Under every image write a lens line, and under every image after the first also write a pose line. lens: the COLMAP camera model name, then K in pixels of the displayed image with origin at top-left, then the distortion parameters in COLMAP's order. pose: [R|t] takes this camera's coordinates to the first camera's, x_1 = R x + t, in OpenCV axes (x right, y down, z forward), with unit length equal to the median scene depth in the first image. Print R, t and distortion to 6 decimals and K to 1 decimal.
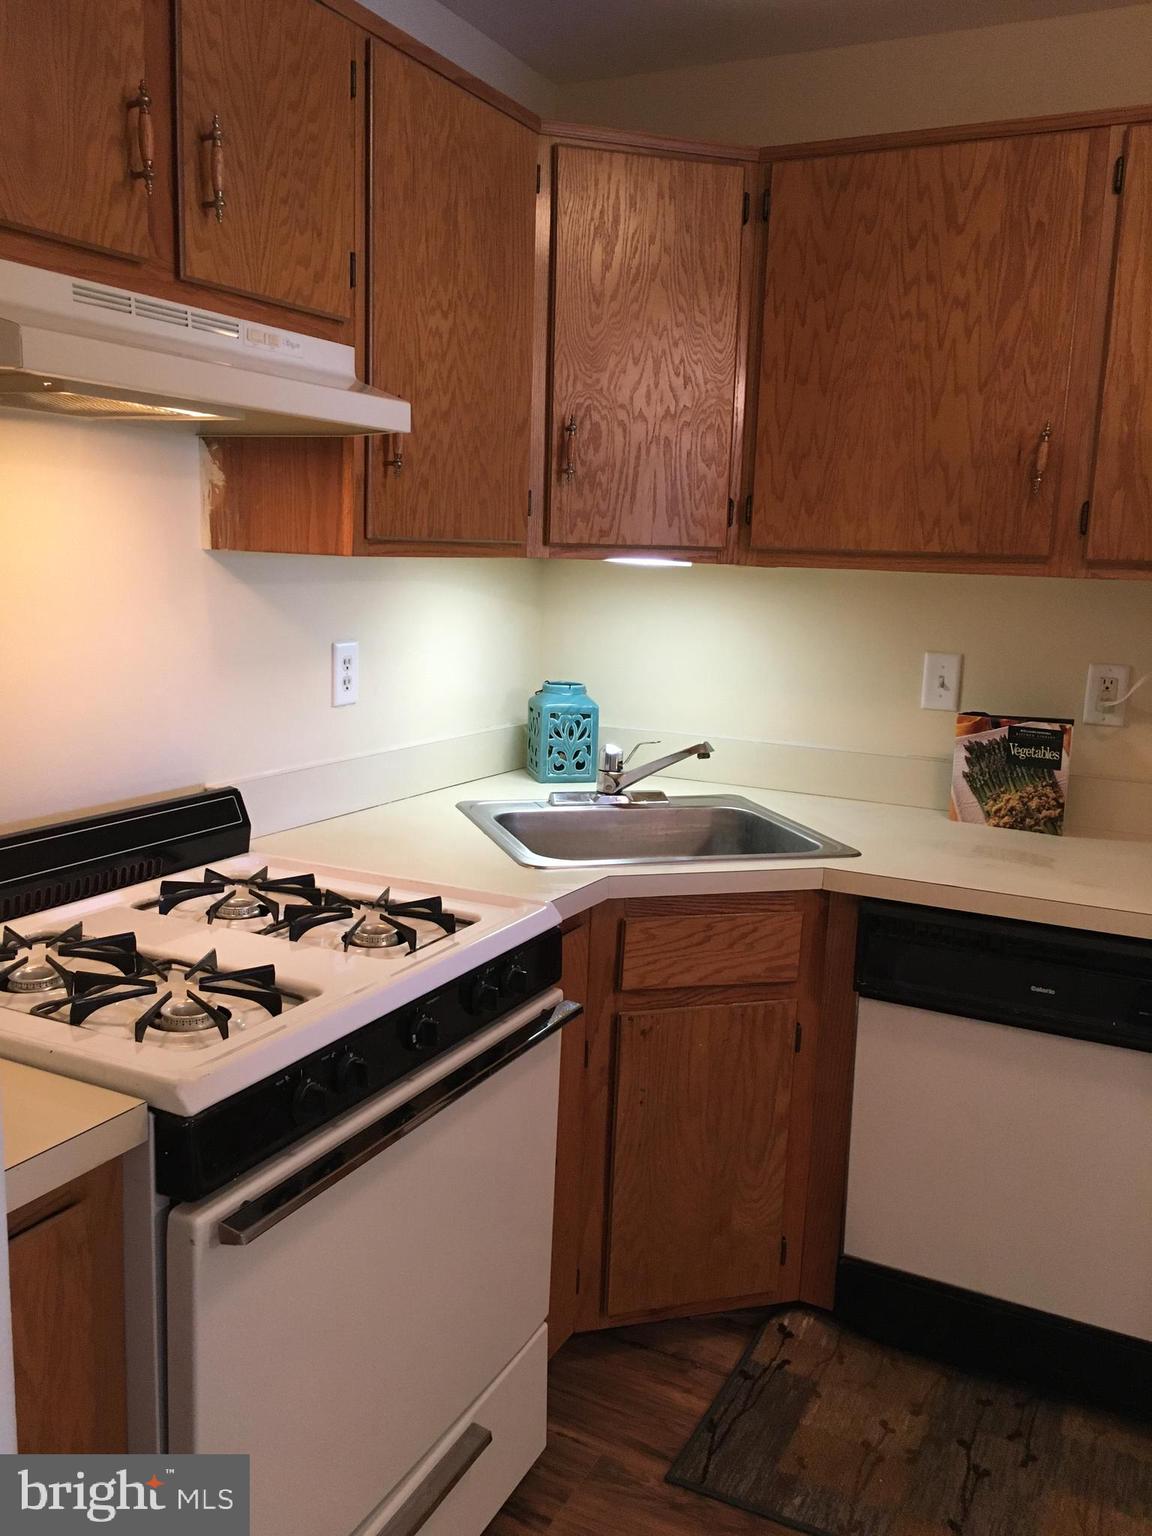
lens RADIAL K [[1298.9, 0, 576.0], [0, 1298.9, 768.0], [0, 0, 1]] dist [0.079466, -0.100924]
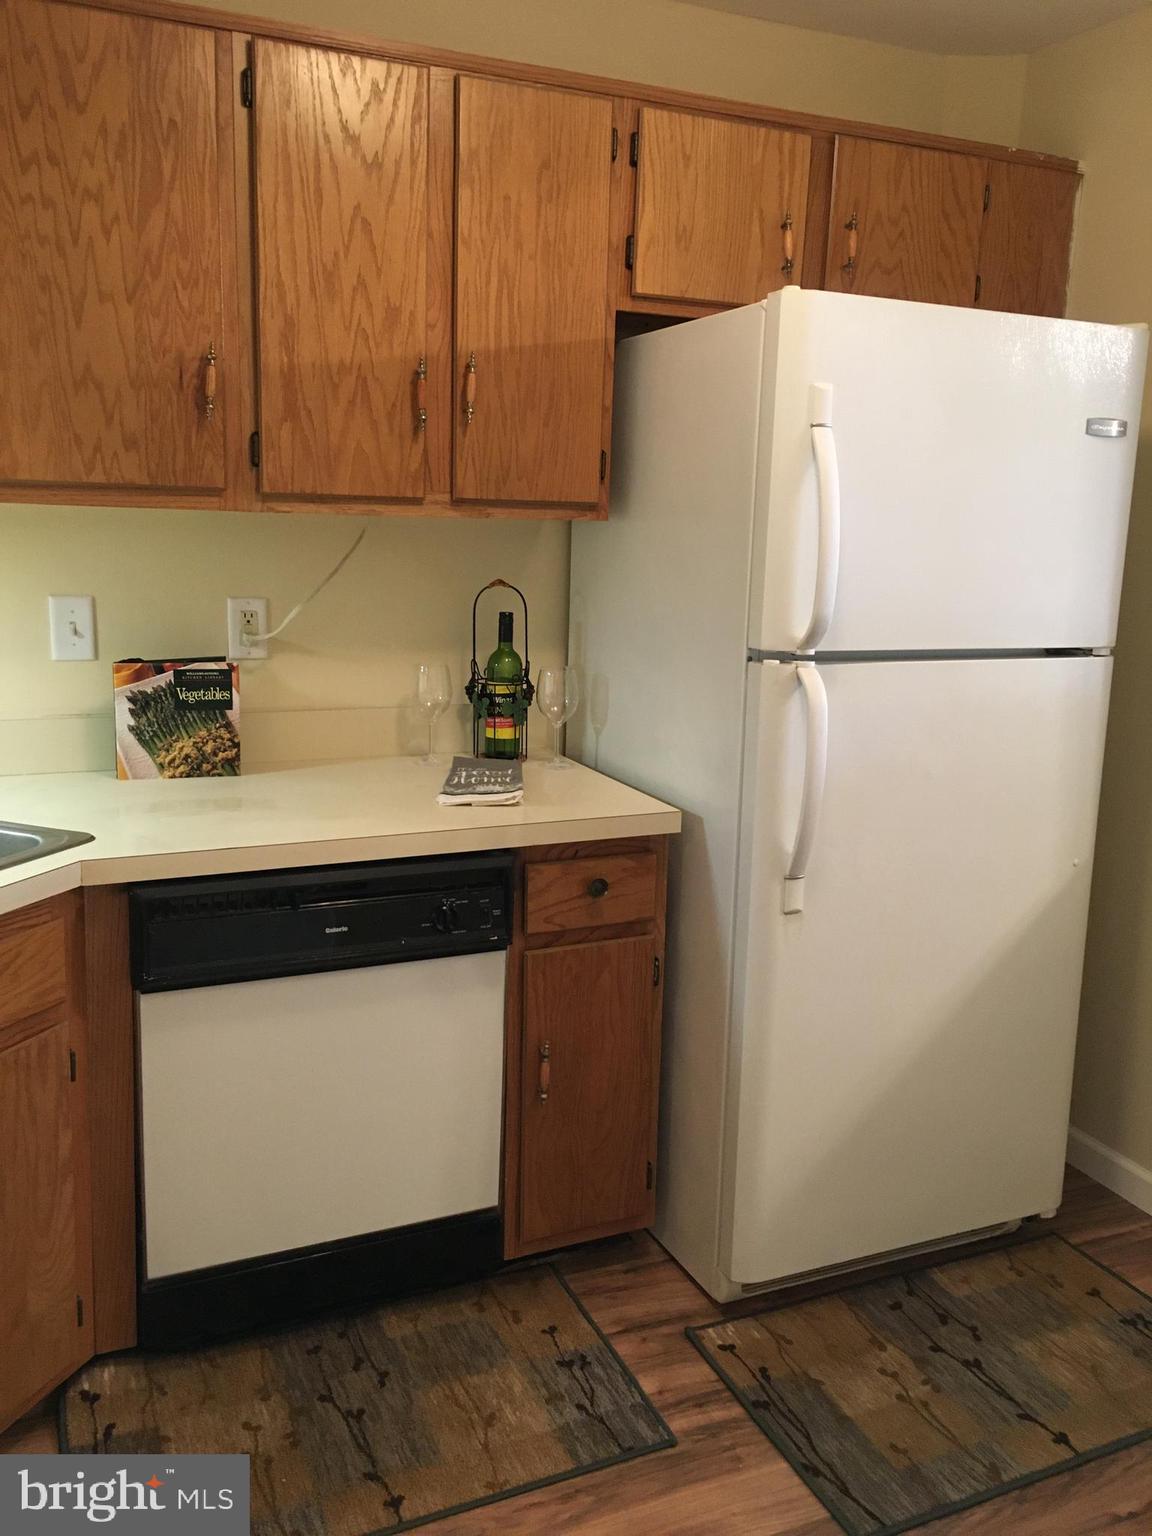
lens RADIAL K [[1298.9, 0, 576.0], [0, 1298.9, 768.0], [0, 0, 1]] dist [0.079466, -0.100924]
pose [[0.623442, -0.169713, 0.763228, -0.240816], [0.123493, 0.985279, 0.118214, -0.042272], [-0.772055, 0.020554, 0.635223, 0.202011]]
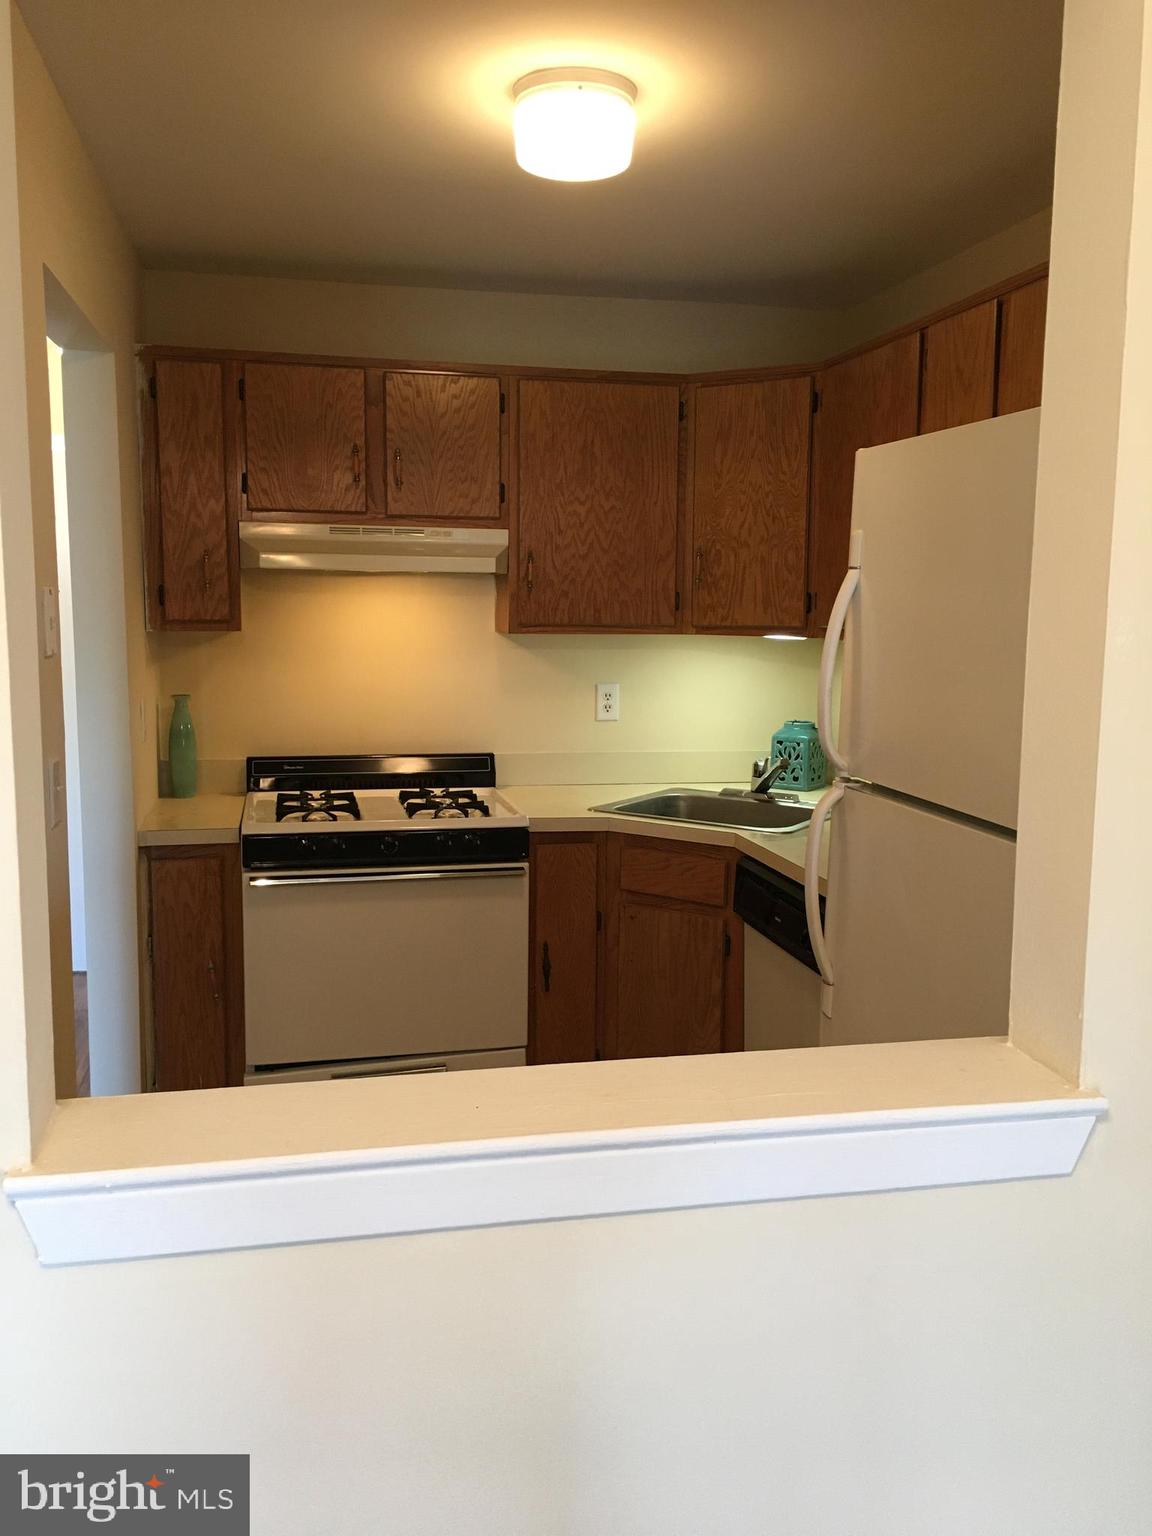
lens RADIAL K [[1298.9, 0, 576.0], [0, 1298.9, 768.0], [0, 0, 1]] dist [0.079466, -0.100924]
pose [[0.633102, 0.072044, -0.770708, 1.243515], [-0.122543, 0.992432, -0.007893, 0.035367], [0.764307, 0.099442, 0.637139, -0.124380]]
